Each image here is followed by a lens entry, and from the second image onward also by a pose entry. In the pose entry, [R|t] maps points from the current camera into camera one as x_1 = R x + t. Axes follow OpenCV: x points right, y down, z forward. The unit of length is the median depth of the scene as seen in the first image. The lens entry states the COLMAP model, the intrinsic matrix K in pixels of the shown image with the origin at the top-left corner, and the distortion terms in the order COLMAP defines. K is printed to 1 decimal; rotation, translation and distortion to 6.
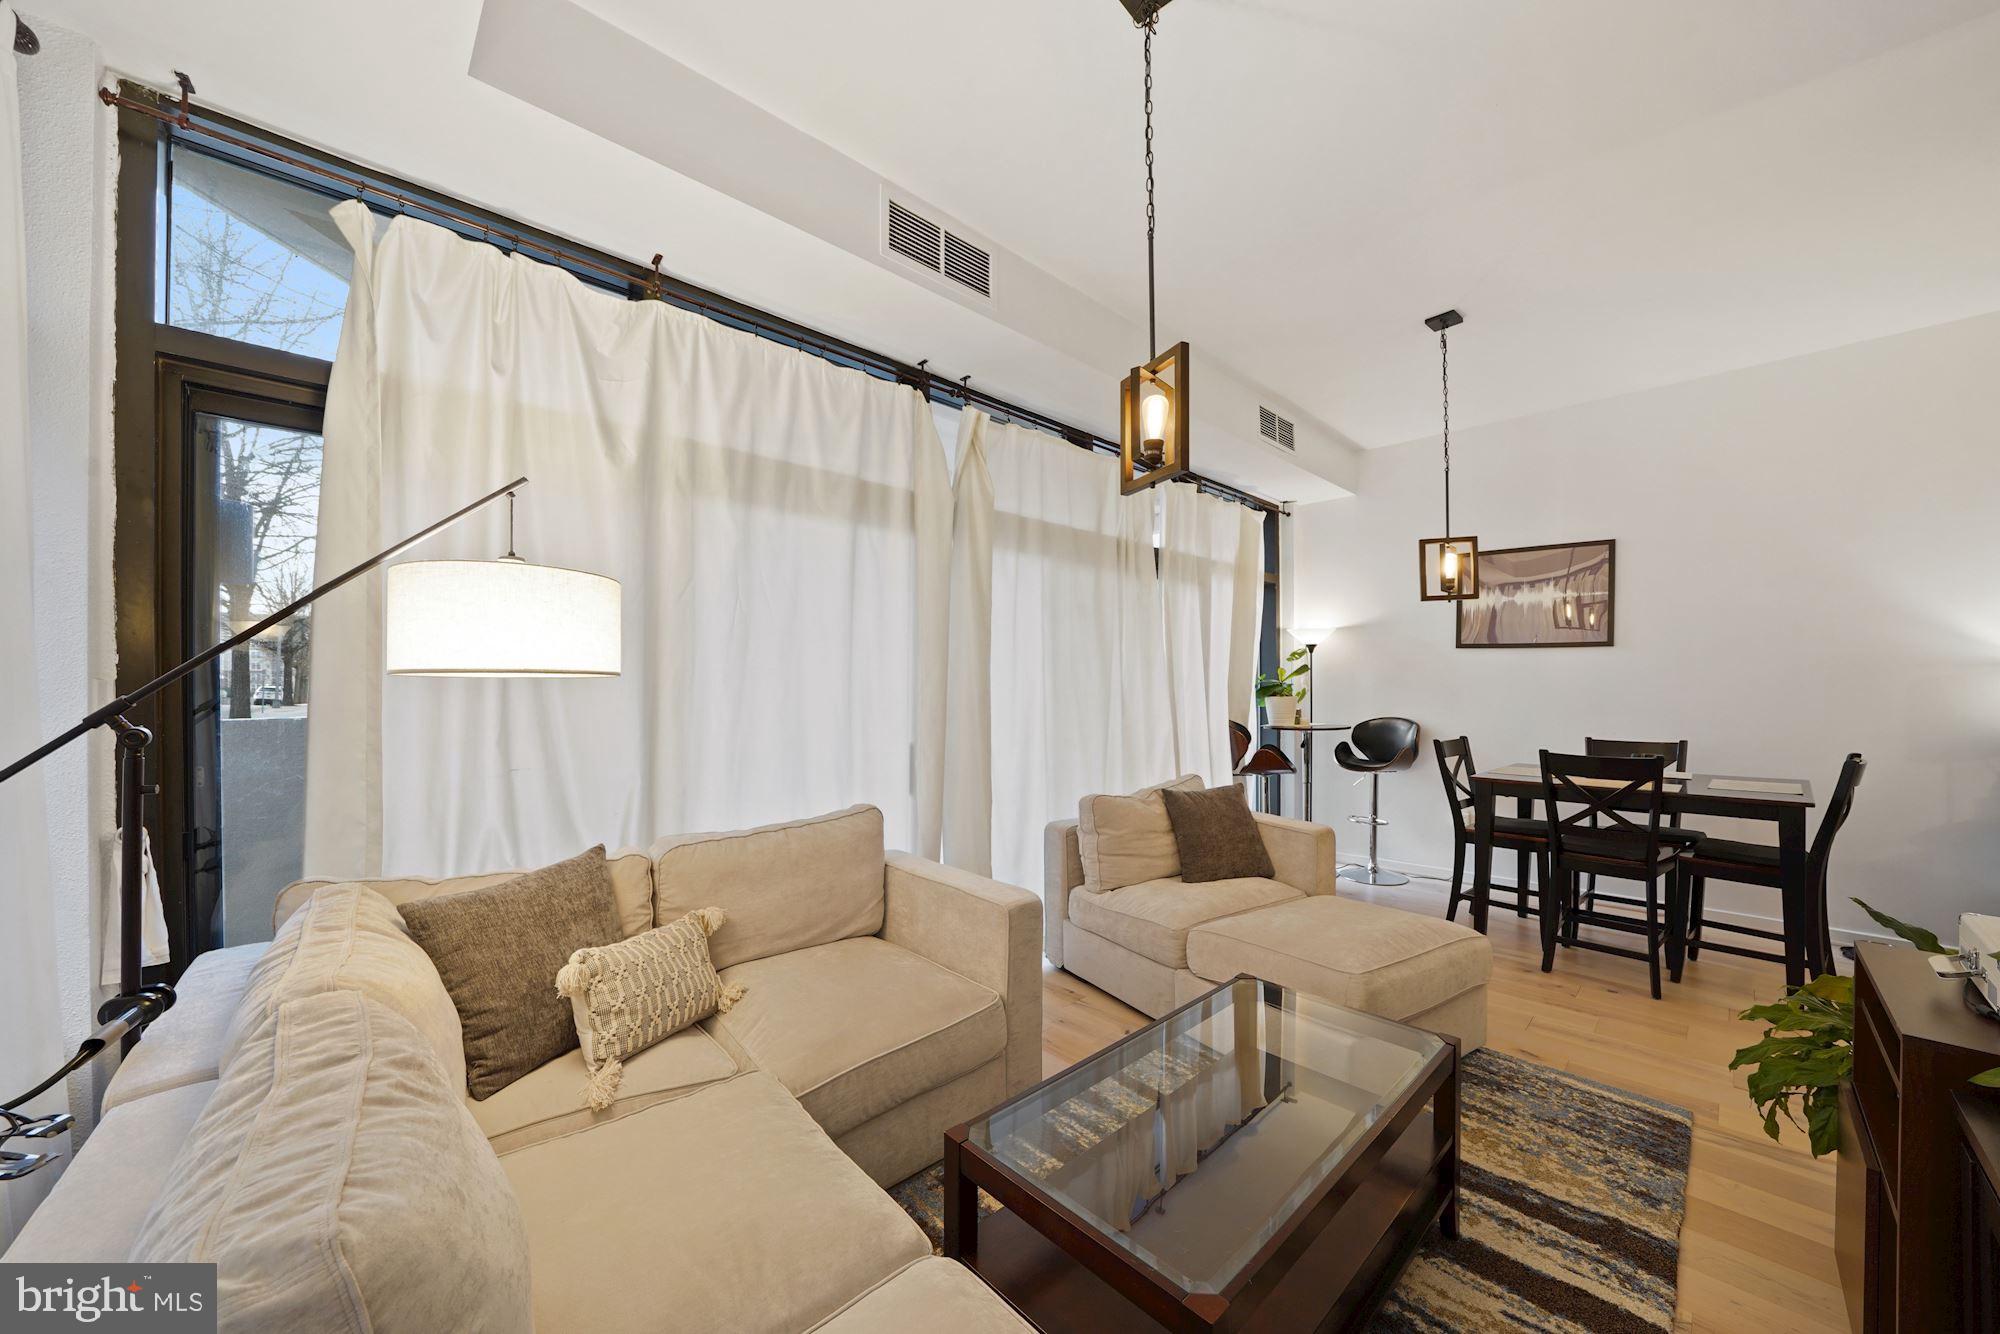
lens RADIAL K [[717.0, 0, 990.3], [0, 717.0, 669.7], [0, 0, 1]] dist [0.000565, 0.000276]
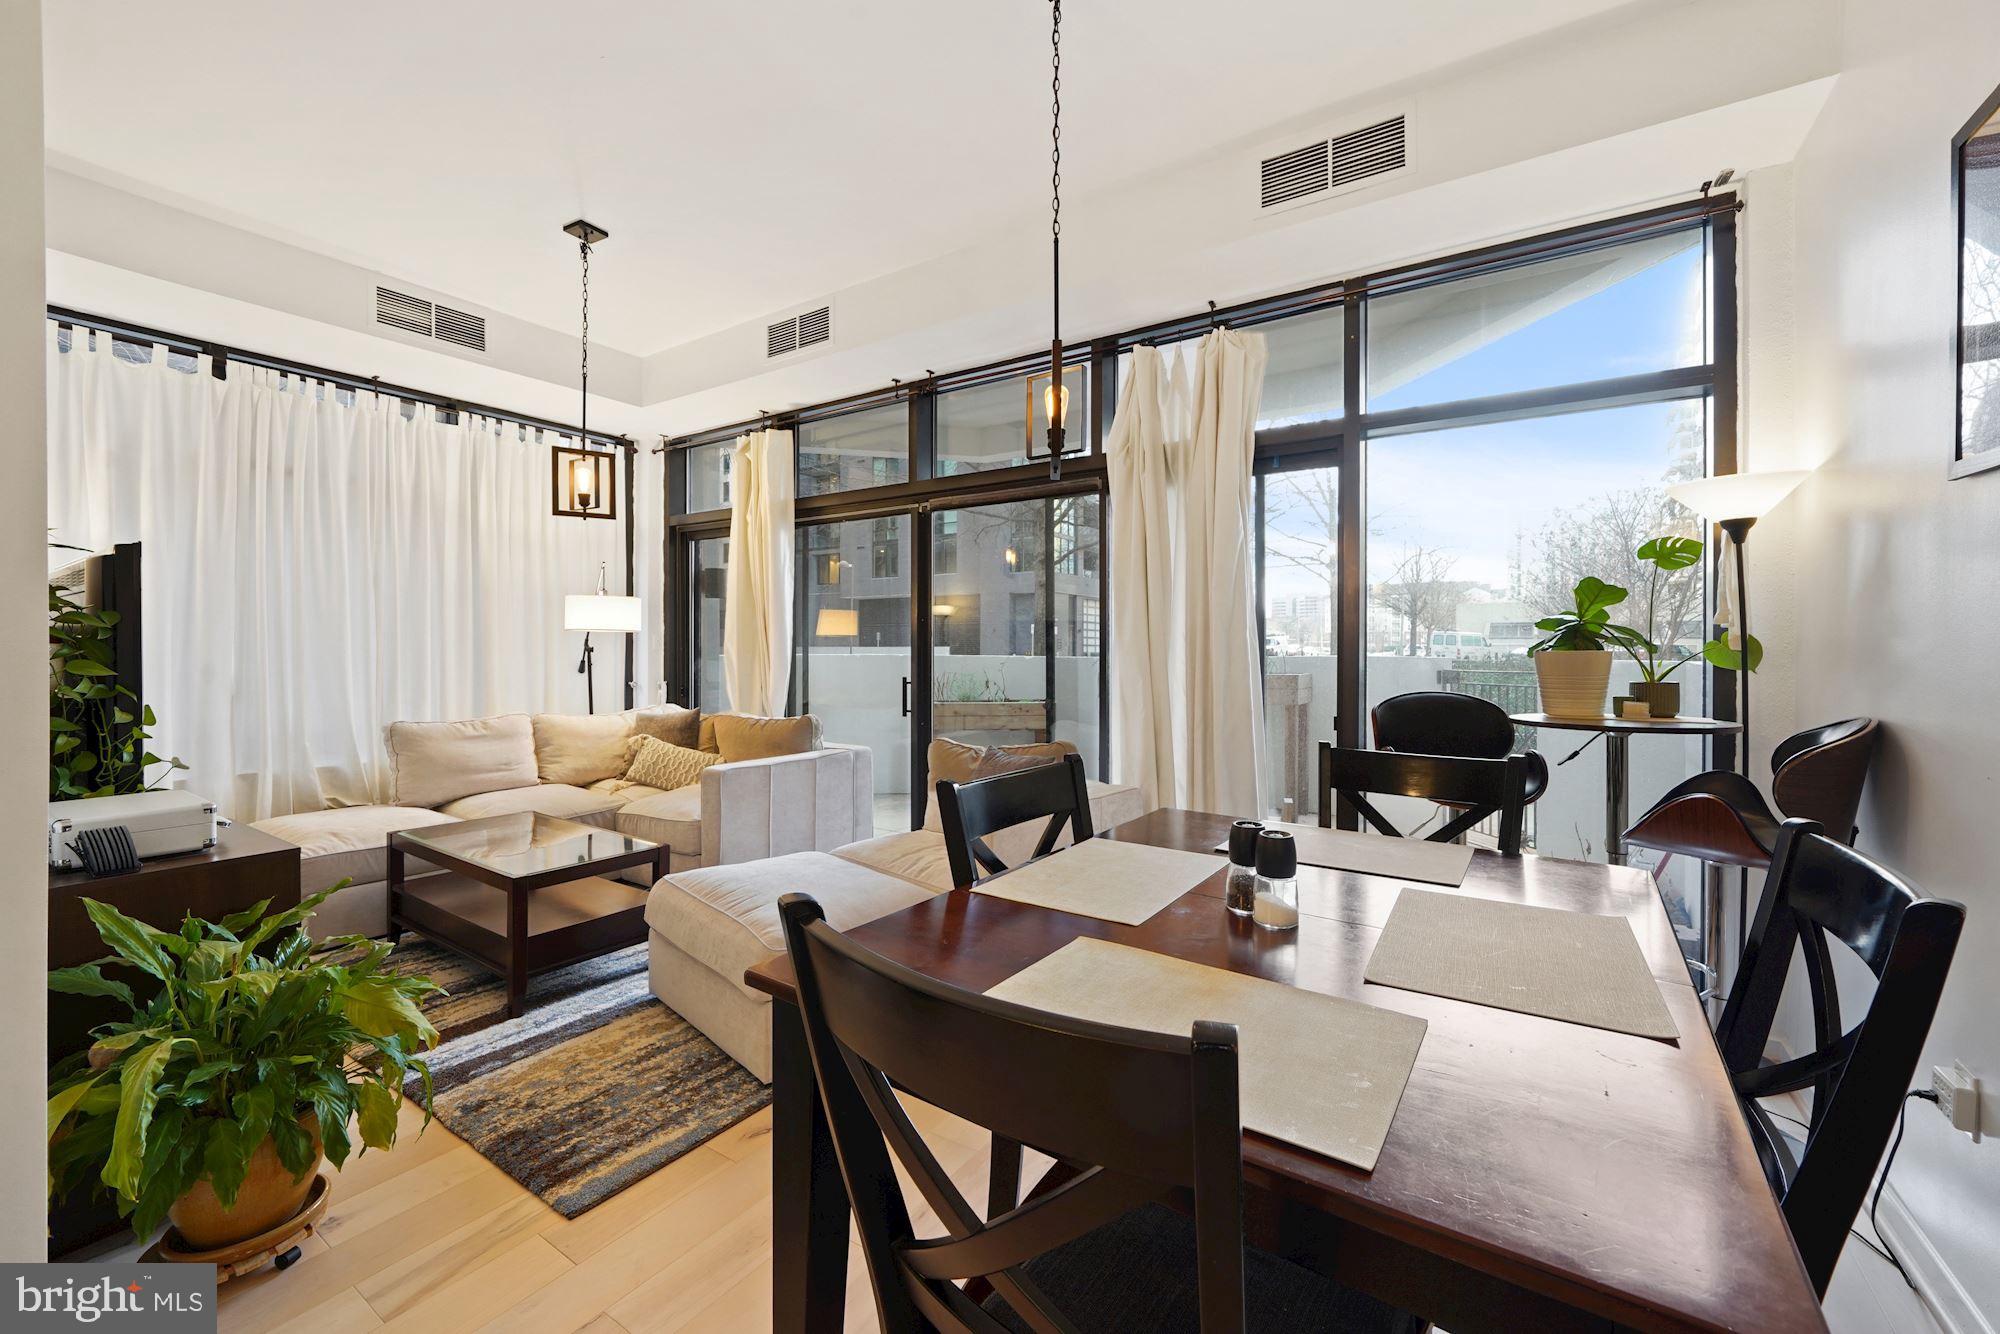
lens RADIAL K [[768.2, 0, 990.9], [0, 768.2, 643.8], [0, 0, 1]] dist [0.007697, 0.000375]
pose [[0.212401, -0.018430, -0.977009, 2.037012], [-0.002637, 0.999808, -0.019434, 0.102535], [0.977179, 0.006704, 0.212312, 1.404843]]
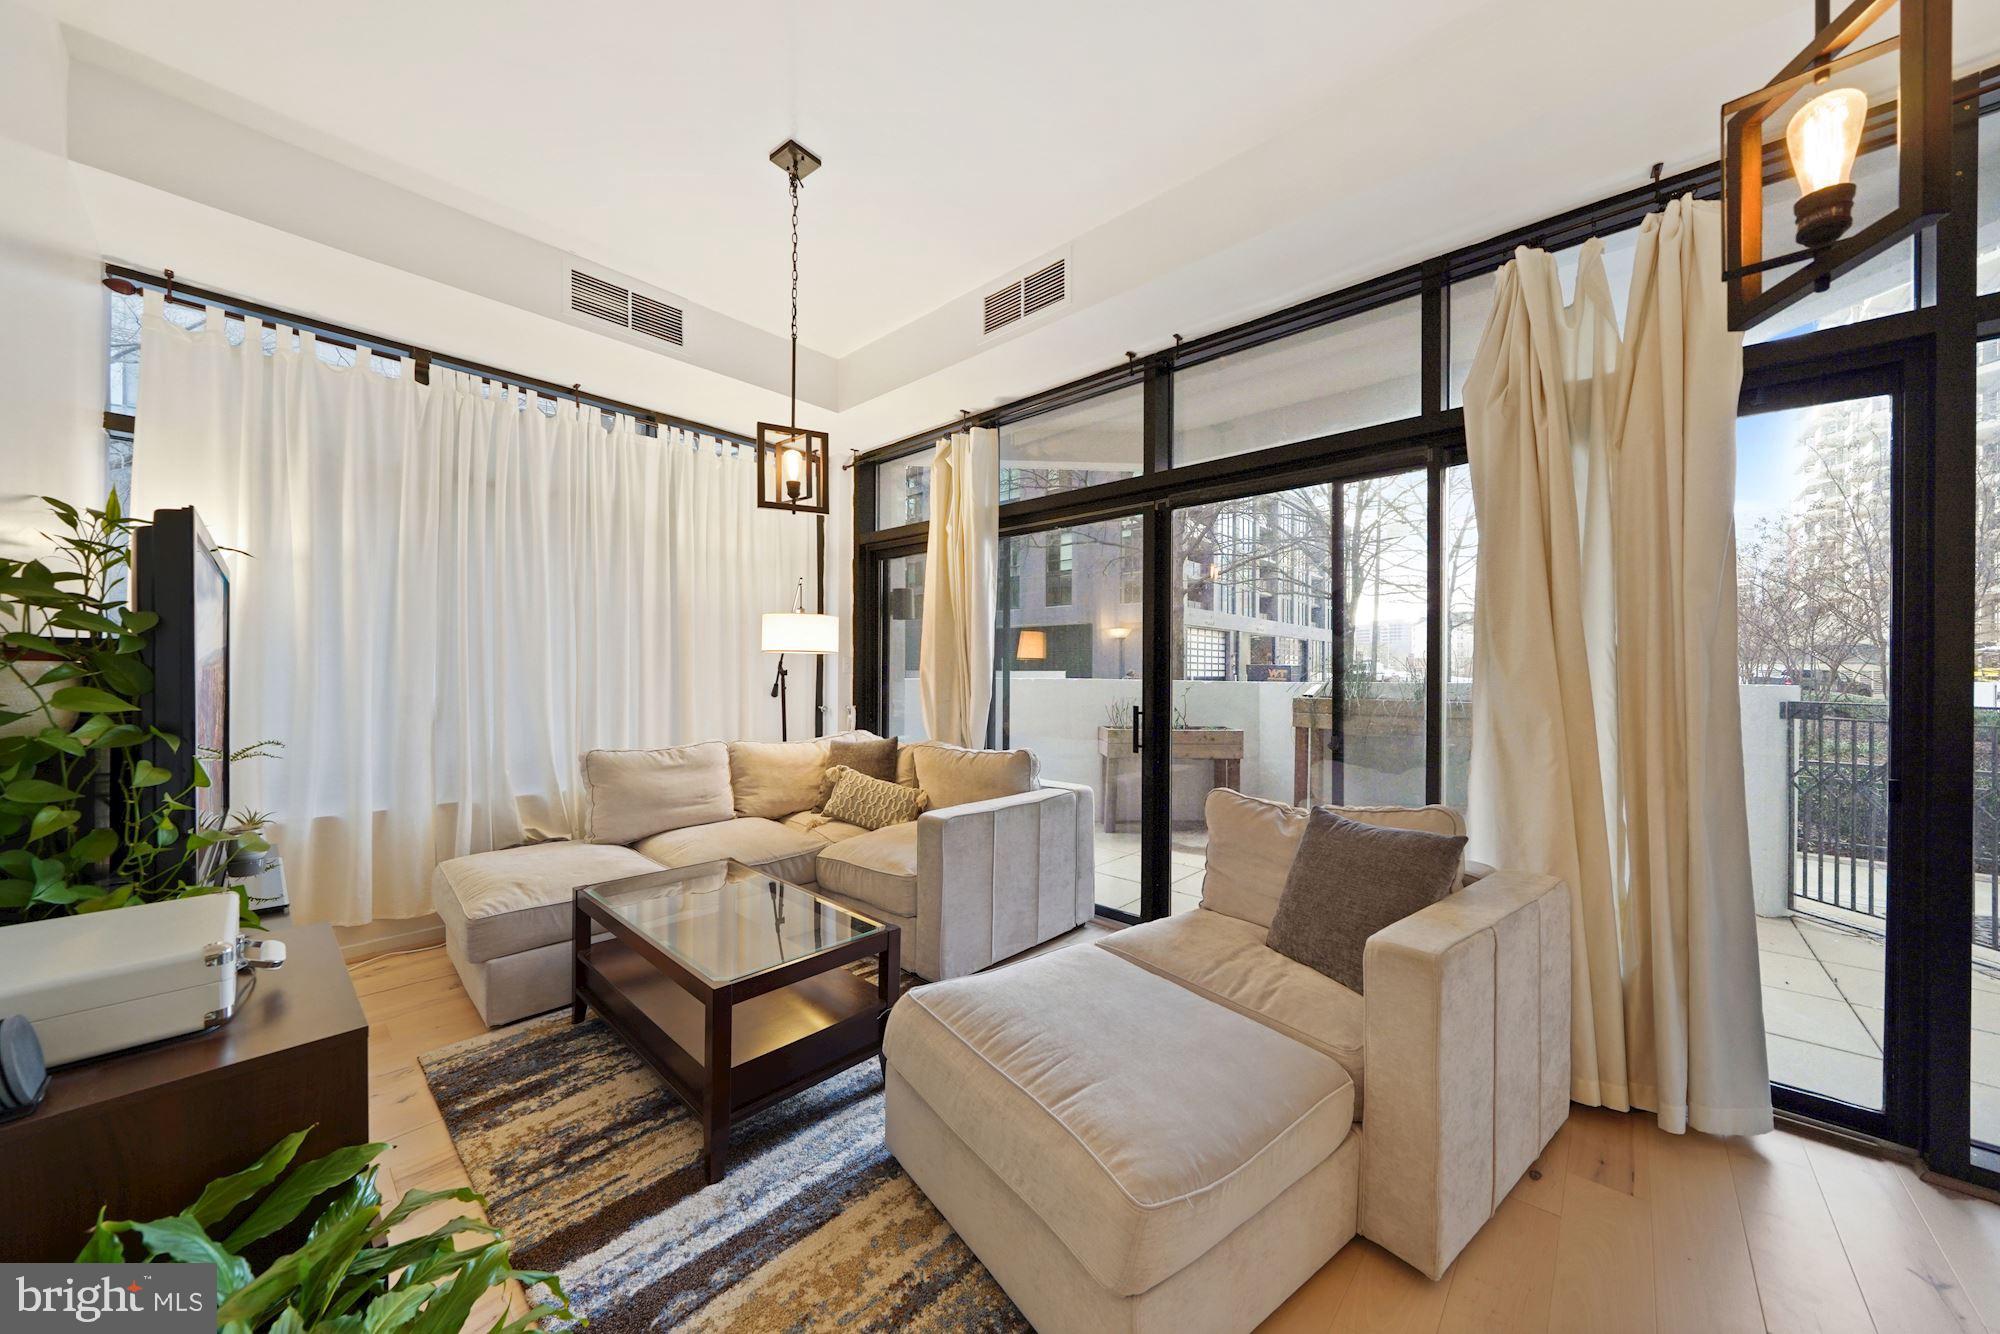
lens RADIAL K [[696.0, 0, 1006.0], [0, 696.0, 664.5], [0, 0, 1]] dist [0.018903, -0.000871]
pose [[0.066196, -0.022586, -0.997551, 1.478611], [-0.008194, 0.999698, -0.023178, 0.096184], [0.997773, 0.009709, 0.065991, 1.193807]]
